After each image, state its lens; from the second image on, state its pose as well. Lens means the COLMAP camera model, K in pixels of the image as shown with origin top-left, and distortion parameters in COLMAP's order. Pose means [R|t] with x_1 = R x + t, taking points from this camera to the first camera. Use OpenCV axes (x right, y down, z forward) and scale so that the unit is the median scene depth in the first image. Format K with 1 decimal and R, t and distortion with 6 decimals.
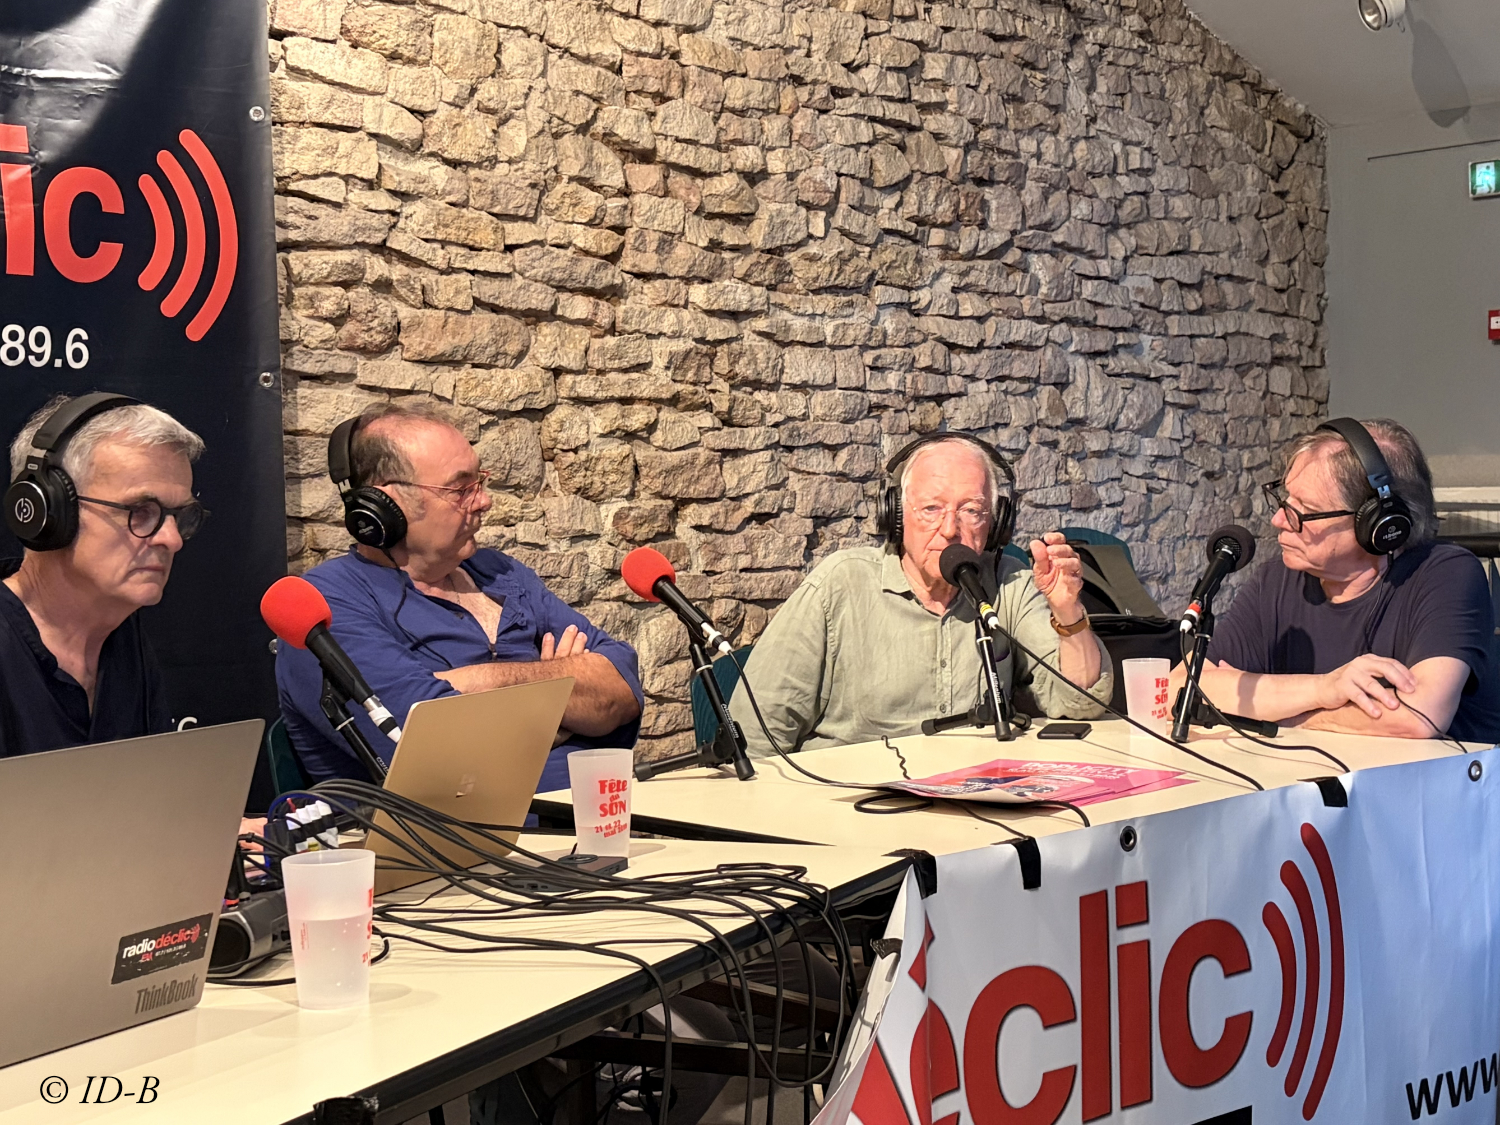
lens RADIAL K [[2015.4, 0, 751.5], [0, 2015.4, 554.9], [0, 0, 1]] dist [0.216667, -0.800424]
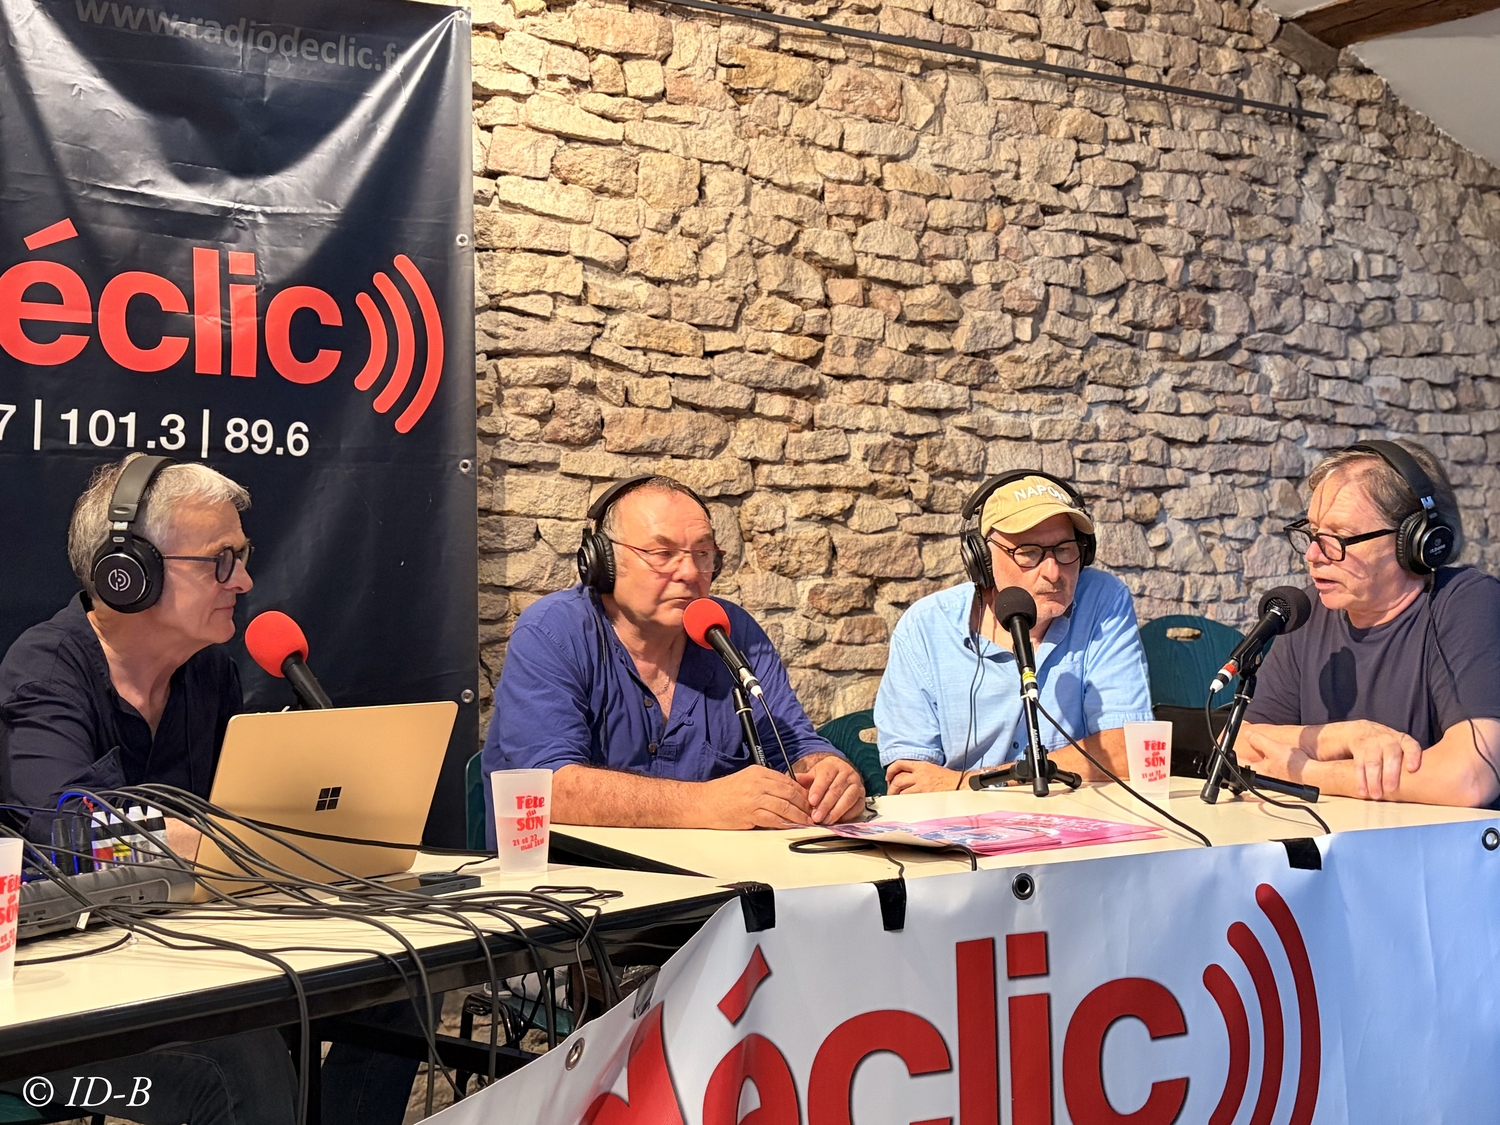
lens RADIAL K [[1698.5, 0, 750.0], [0, 1698.5, 562.5], [0, 0, 1]] dist [0.211263, -0.738397]
pose [[0.964117, 0.000429, -0.265478, 0.144624], [-0.015905, 0.998296, -0.056147, 0.017266], [0.265002, 0.058354, 0.962481, 0.086863]]
